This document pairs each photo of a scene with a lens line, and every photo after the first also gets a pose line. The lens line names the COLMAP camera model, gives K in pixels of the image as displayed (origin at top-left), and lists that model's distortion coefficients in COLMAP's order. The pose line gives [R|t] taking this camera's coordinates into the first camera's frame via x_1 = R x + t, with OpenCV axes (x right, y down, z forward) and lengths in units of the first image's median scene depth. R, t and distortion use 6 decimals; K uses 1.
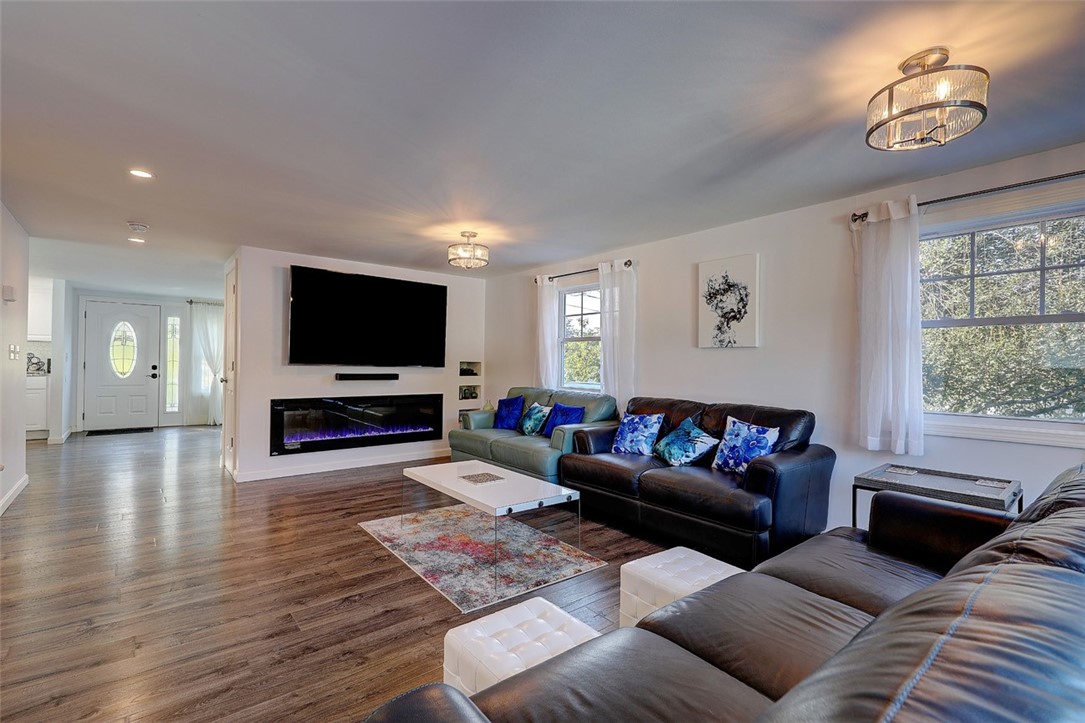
lens RADIAL K [[488.0, 0, 531.4], [0, 488.0, 364.6], [0, 0, 1]] dist [0.015833, -0.000878]
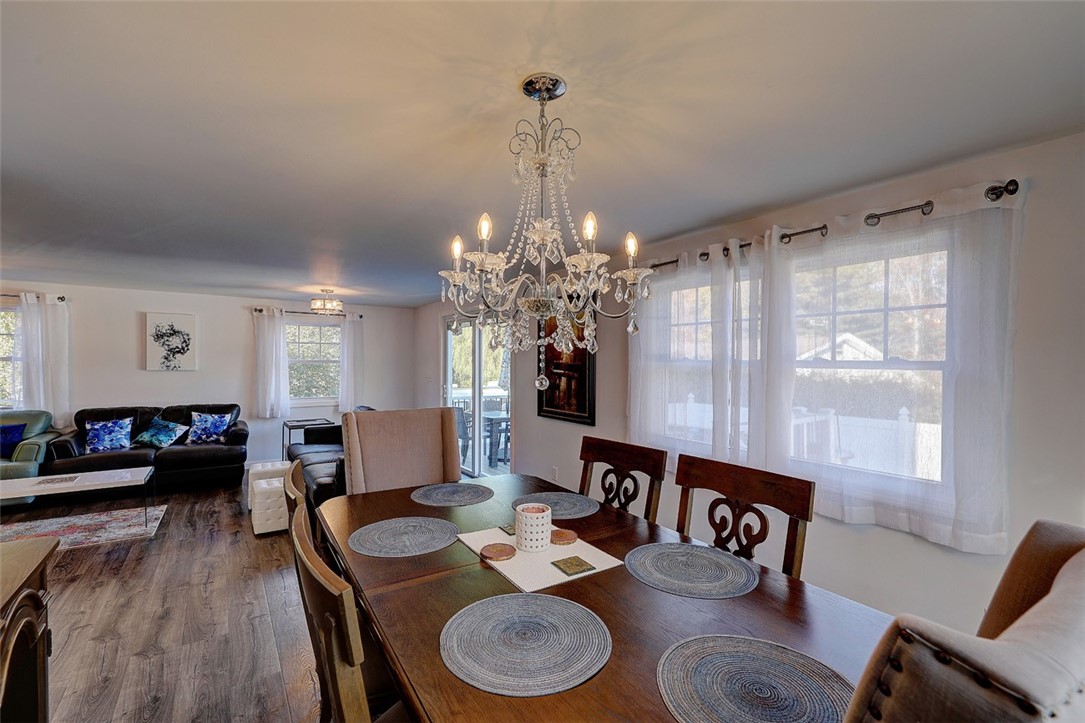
lens RADIAL K [[488.0, 0, 543.3], [0, 488.0, 362.9], [0, 0, 1]] dist [0.015833, -0.000878]
pose [[0.084093, -0.013482, 0.996367, -1.087864], [-0.006815, 0.999877, 0.014105, -0.089580], [-0.996435, -0.007976, 0.083990, -0.330284]]
